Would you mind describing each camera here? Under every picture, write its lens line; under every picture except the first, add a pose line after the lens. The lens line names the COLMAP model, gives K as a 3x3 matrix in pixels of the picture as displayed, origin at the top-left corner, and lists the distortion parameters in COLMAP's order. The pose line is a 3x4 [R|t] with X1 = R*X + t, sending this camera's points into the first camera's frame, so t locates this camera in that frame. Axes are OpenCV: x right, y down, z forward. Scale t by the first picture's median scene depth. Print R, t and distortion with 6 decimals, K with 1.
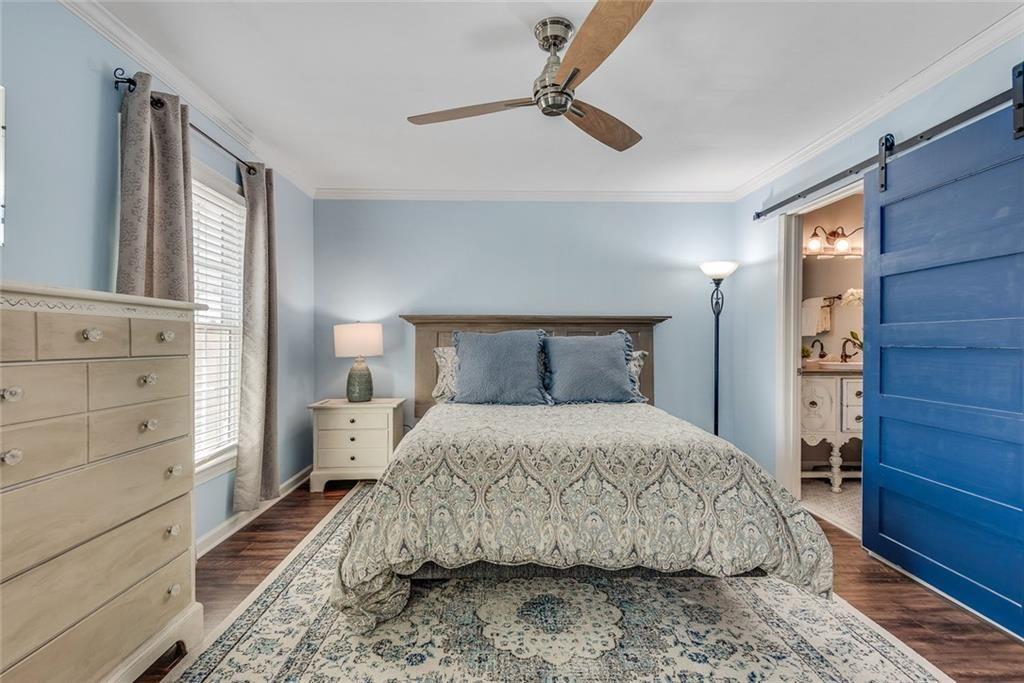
lens RADIAL K [[468.8, 0, 508.9], [0, 468.8, 340.5], [0, 0, 1]] dist [0.014150, -0.006219]
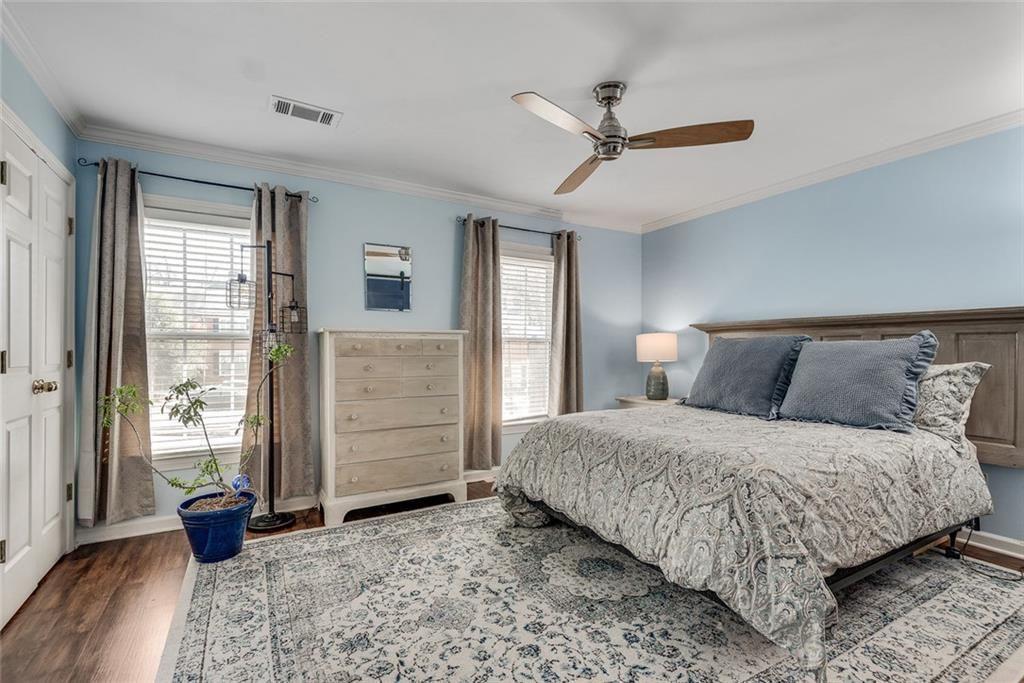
lens RADIAL K [[468.8, 0, 507.4], [0, 468.8, 346.5], [0, 0, 1]] dist [0.014150, -0.006219]
pose [[0.481060, -0.009142, -0.876640, 1.059146], [0.004514, 0.999958, -0.007951, 0.006612], [0.876676, -0.000132, 0.481081, 0.195891]]
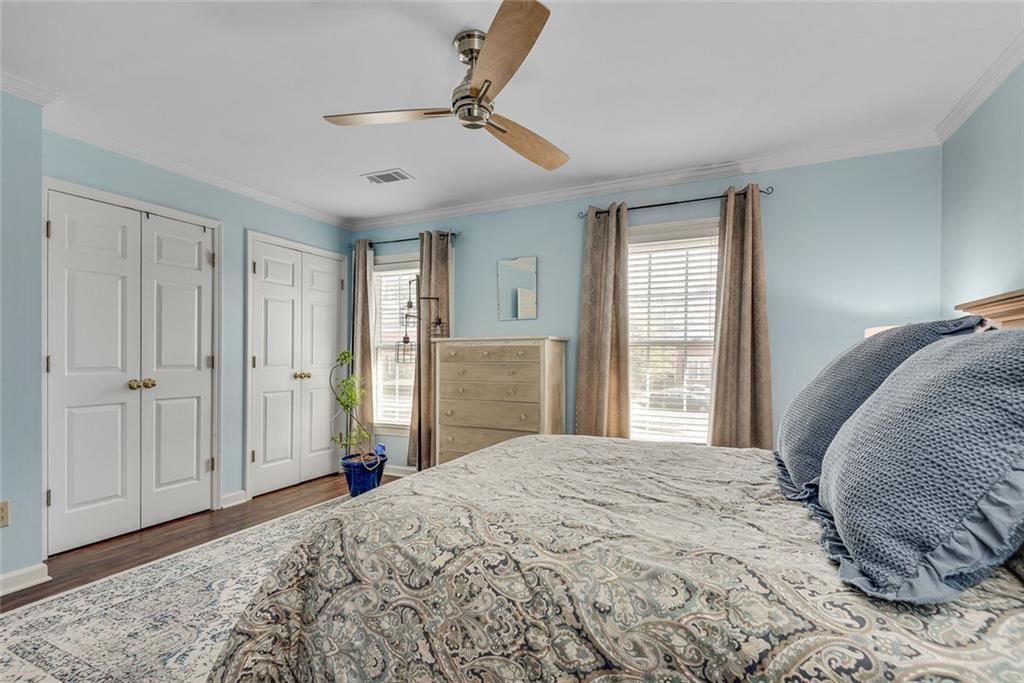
lens RADIAL K [[468.8, 0, 506.4], [0, 468.8, 351.5], [0, 0, 1]] dist [0.014150, -0.006219]
pose [[-0.443812, -0.011755, -0.896043, 0.994855], [0.002162, 0.999897, -0.014188, 0.011784], [0.896117, -0.008234, -0.443741, 1.560017]]
